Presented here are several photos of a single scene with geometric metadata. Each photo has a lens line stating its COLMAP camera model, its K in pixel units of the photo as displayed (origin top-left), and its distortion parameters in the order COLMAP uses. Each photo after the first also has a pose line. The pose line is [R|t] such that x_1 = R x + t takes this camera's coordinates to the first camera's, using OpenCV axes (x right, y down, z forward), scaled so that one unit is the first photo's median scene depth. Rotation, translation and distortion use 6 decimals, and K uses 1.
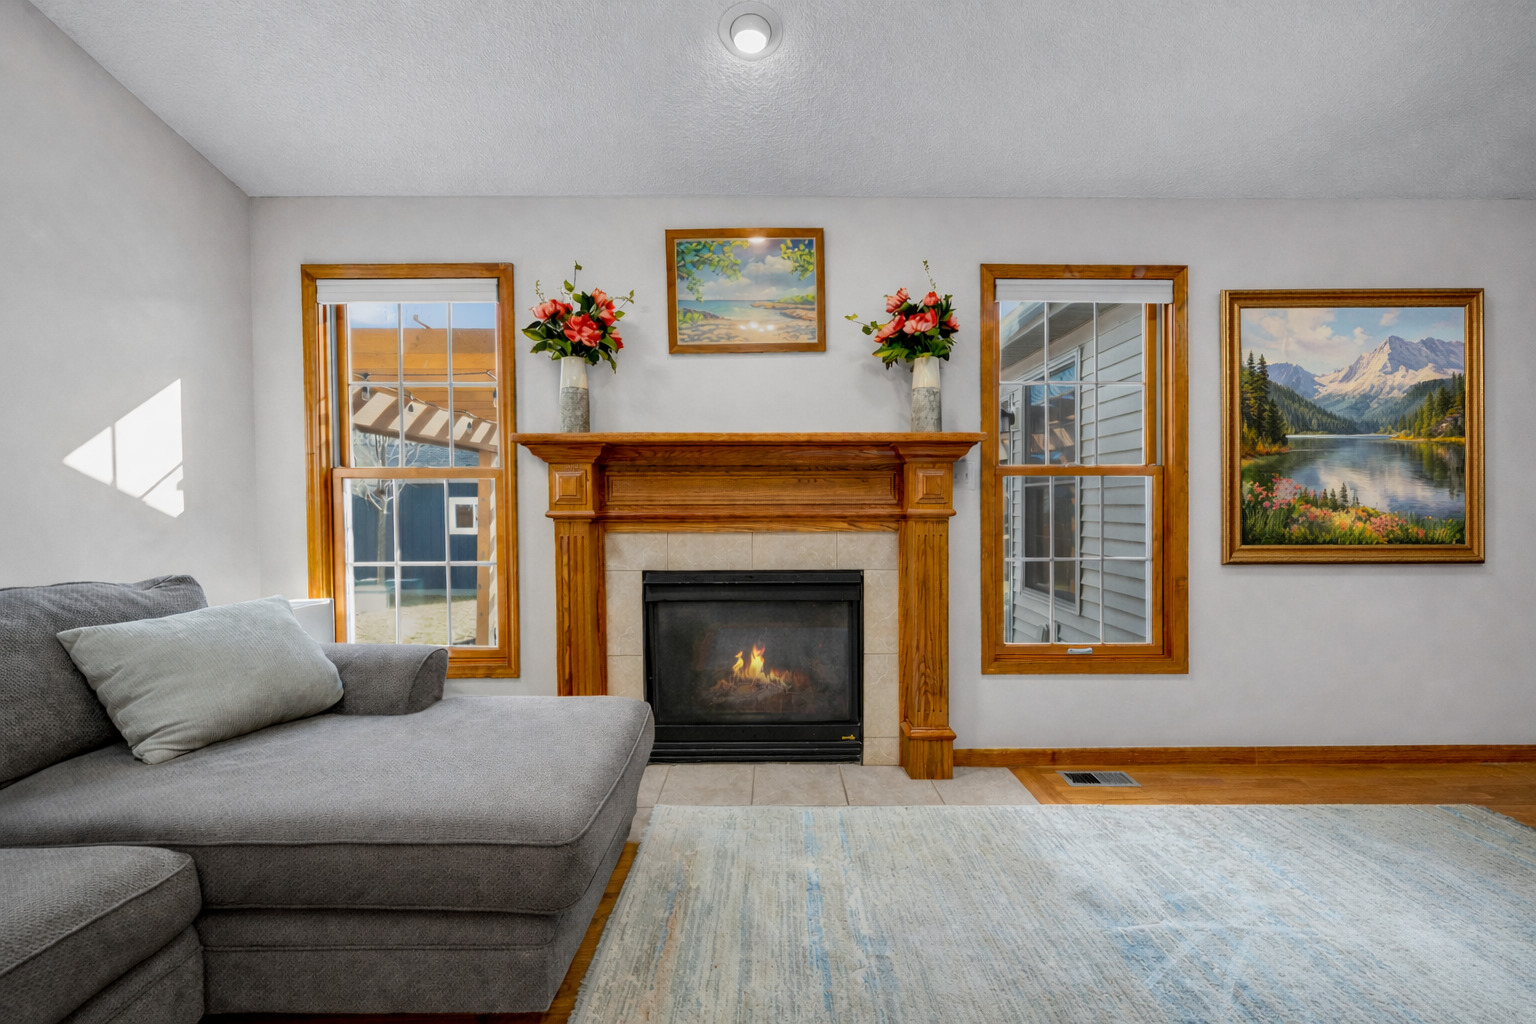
lens RADIAL K [[667.7, 0, 768.0], [0, 667.7, 512.0], [0, 0, 1]] dist [-0.004892, -0.000172]
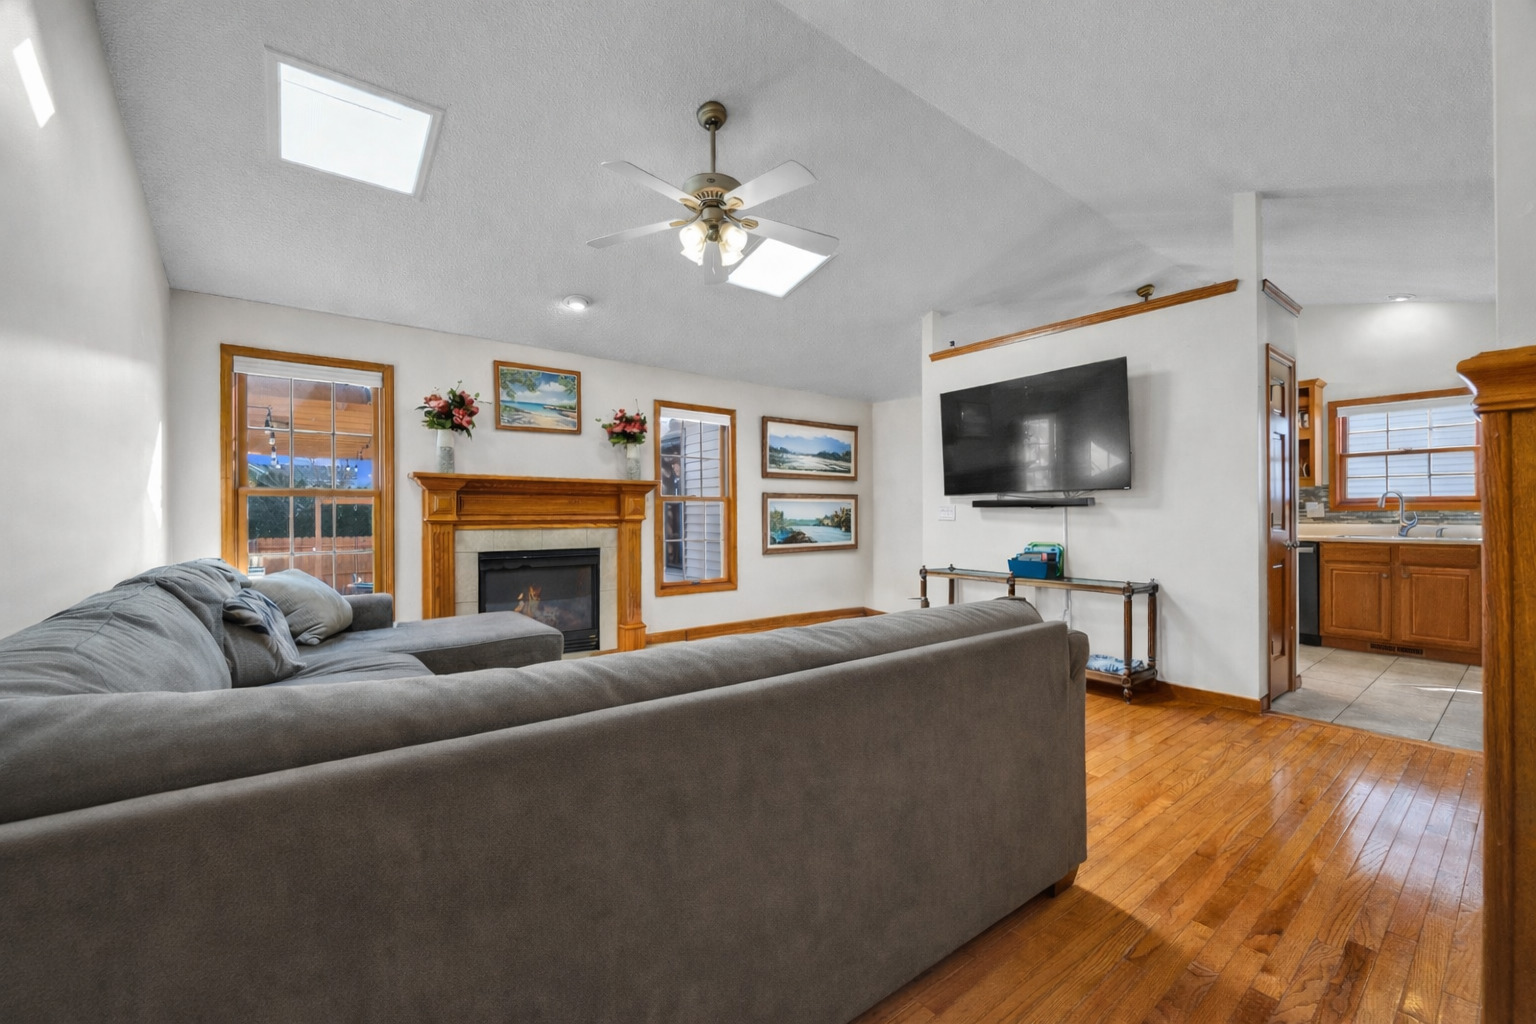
lens RADIAL K [[614.8, 0, 771.5], [0, 614.8, 513.4], [0, 0, 1]] dist [0.000088, -0.000034]
pose [[0.784999, 0.002582, 0.619491, -0.586973], [0.013033, 0.999701, -0.020682, 0.030218], [-0.619360, 0.024309, 0.784731, -0.733910]]
